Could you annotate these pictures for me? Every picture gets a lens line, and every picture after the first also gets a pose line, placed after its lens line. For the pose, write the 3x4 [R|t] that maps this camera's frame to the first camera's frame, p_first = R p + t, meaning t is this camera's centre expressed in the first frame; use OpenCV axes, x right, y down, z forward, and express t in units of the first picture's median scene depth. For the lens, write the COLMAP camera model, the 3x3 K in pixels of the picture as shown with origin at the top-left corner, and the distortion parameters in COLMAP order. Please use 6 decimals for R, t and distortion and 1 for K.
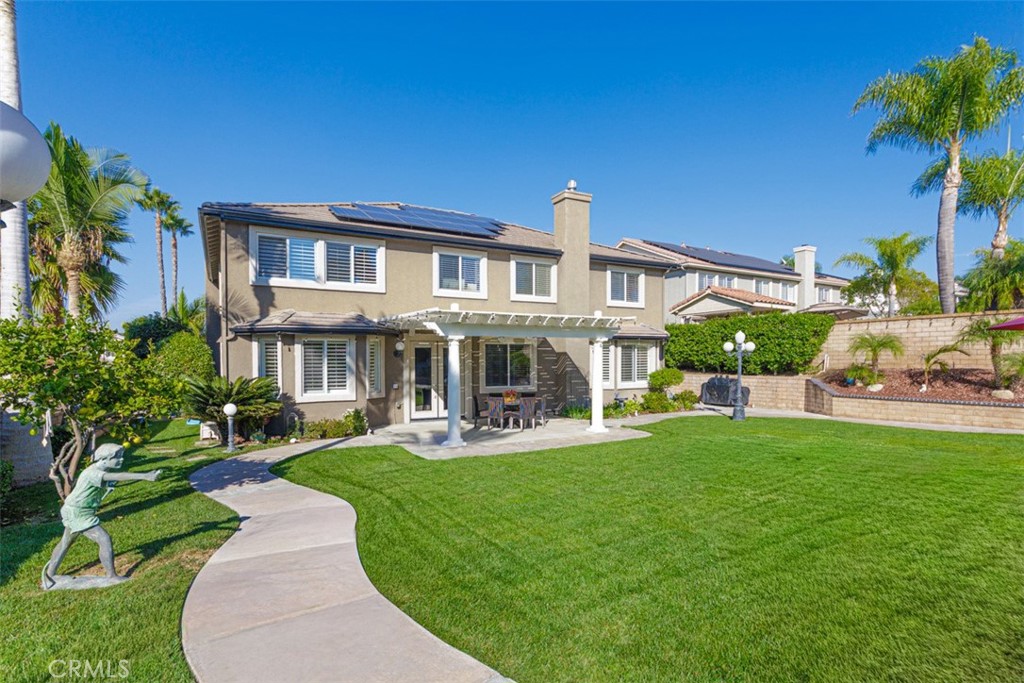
lens RADIAL K [[524.5, 0, 509.8], [0, 524.5, 365.7], [0, 0, 1]] dist [-0.001325, -0.000102]
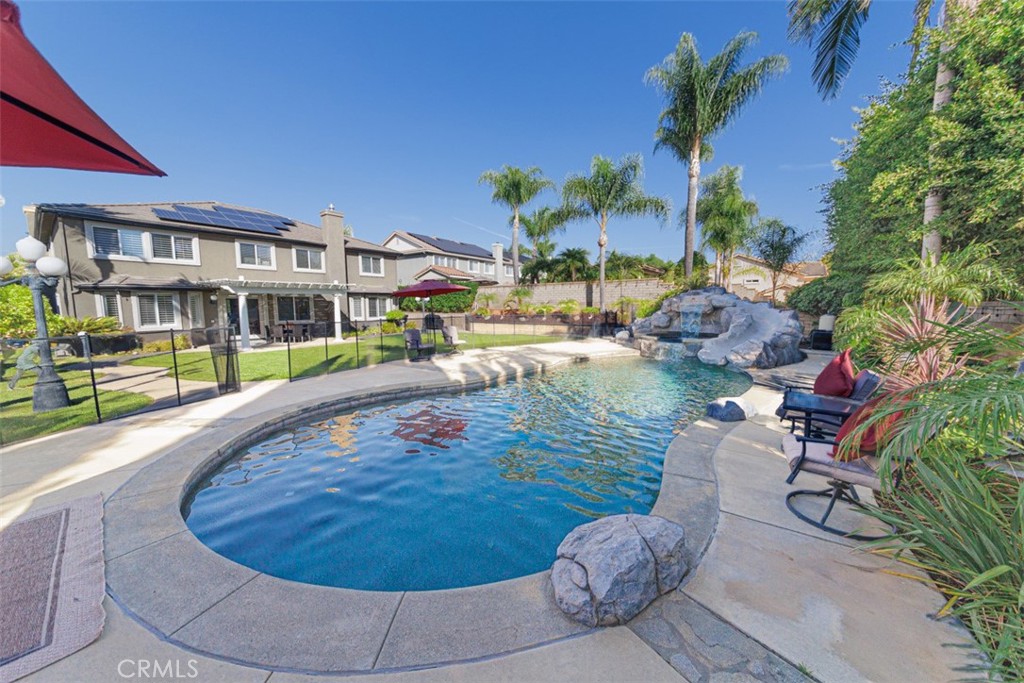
lens RADIAL K [[360.8, 0, 512.0], [0, 360.8, 341.5], [0, 0, 1]] dist [0.000403, 0.000288]
pose [[0.919023, -0.041931, 0.391968, 0.213204], [0.006924, 0.995890, 0.090303, 0.005312], [-0.394144, -0.080277, 0.915536, -0.464753]]
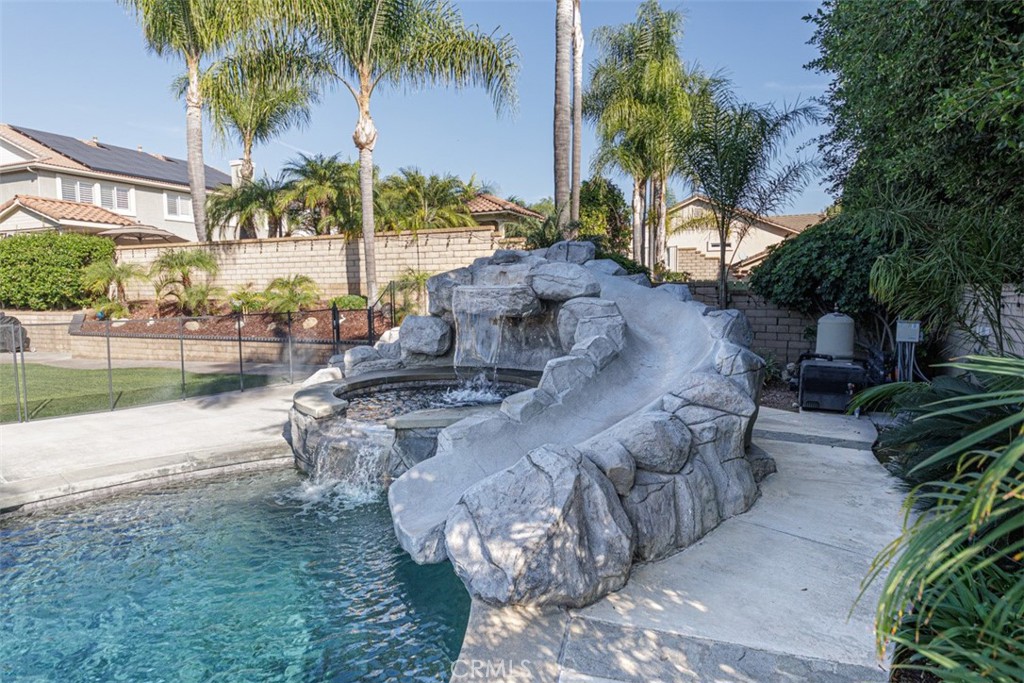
lens RADIAL K [[613.0, 0, 512.0], [0, 613.0, 341.5], [0, 0, 1]] dist [-0.006636, -0.001691]
pose [[0.806700, -0.057130, 0.588194, 0.677797], [0.012705, 0.996763, 0.079389, 0.000295], [-0.590825, -0.056571, 0.804814, -0.245944]]
